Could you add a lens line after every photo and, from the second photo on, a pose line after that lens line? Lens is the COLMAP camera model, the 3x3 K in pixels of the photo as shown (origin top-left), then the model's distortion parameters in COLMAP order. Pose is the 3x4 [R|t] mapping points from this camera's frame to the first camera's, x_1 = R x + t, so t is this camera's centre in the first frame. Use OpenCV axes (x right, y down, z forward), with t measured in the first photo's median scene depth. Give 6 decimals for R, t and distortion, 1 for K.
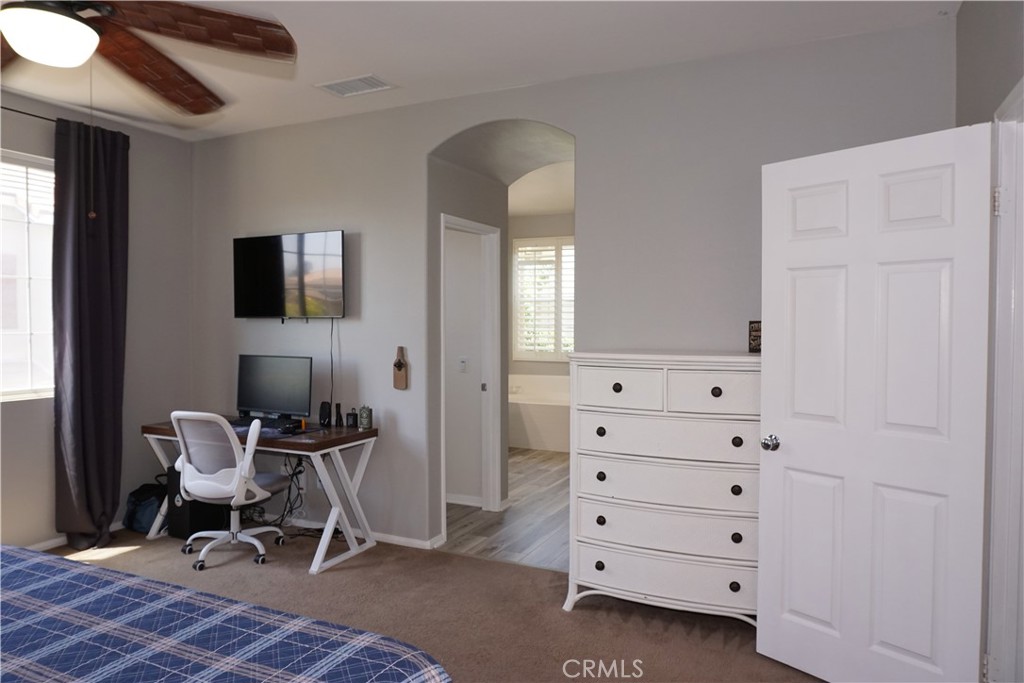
lens RADIAL K [[675.5, 0, 512.0], [0, 675.5, 341.5], [0, 0, 1]] dist [-0.047353, 0.036402]
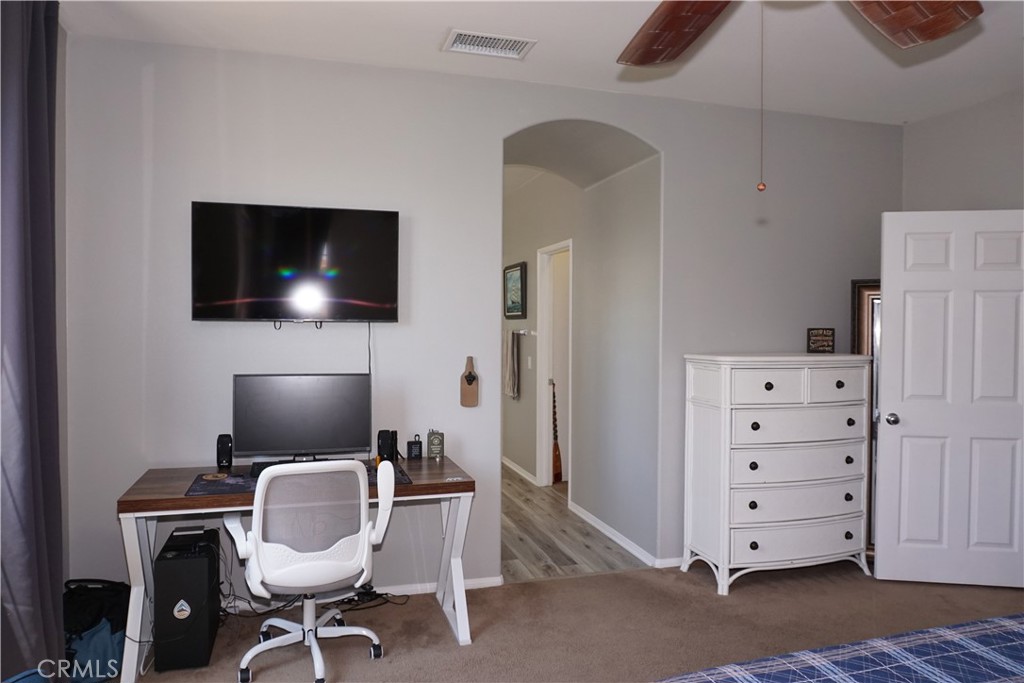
lens RADIAL K [[675.5, 0, 512.0], [0, 675.5, 341.5], [0, 0, 1]] dist [-0.047353, 0.036402]
pose [[0.745639, -0.011172, 0.666257, -0.772387], [0.014649, 0.999893, 0.000373, -0.012077], [-0.666190, 0.009482, 0.745722, 0.363846]]
